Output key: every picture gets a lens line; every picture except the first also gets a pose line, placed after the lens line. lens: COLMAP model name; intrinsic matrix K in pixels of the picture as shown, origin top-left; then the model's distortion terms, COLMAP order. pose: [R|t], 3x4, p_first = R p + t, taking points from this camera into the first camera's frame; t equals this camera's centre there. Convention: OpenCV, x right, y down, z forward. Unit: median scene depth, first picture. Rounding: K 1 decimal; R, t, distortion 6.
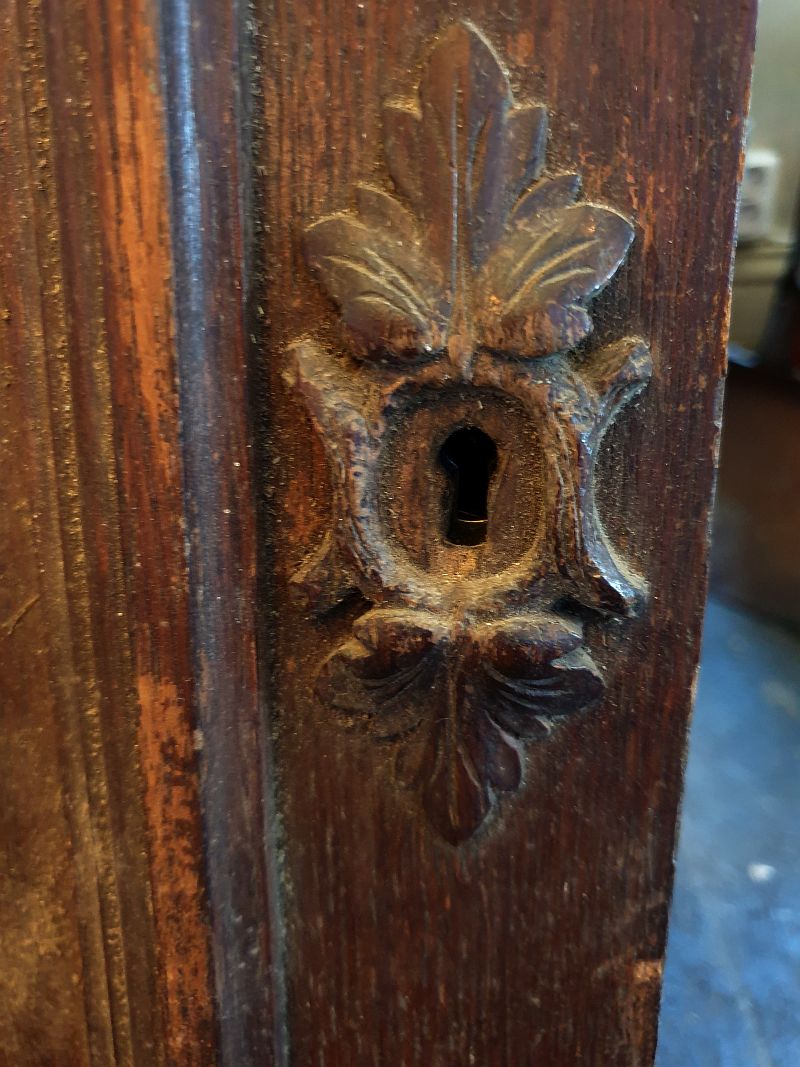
lens RADIAL K [[864.4, 0, 415.5], [0, 864.4, 532.1], [0, 0, 1]] dist [-0.006627, 0.044073]
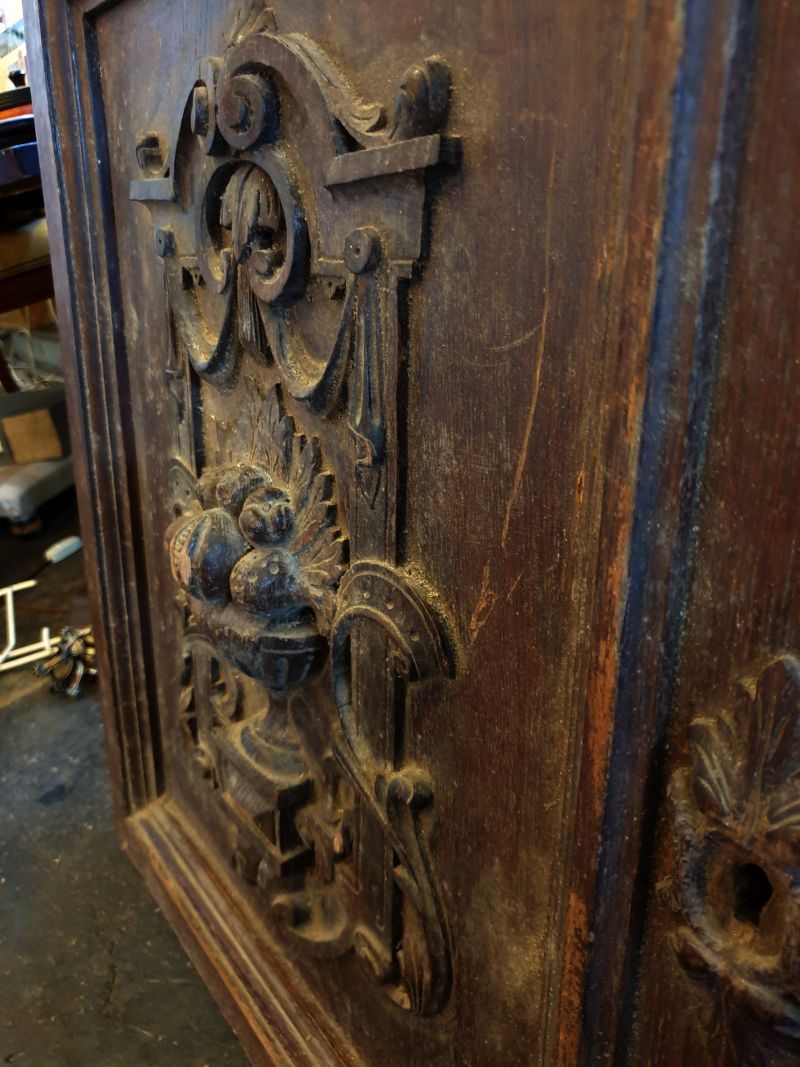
lens RADIAL K [[864.4, 0, 415.5], [0, 864.4, 532.1], [0, 0, 1]] dist [-0.006627, 0.044073]
pose [[0.648079, 0.244585, -0.721230, 0.670106], [-0.207289, 0.967922, 0.141979, -0.833737], [0.732820, 0.057490, 0.677990, -0.637009]]
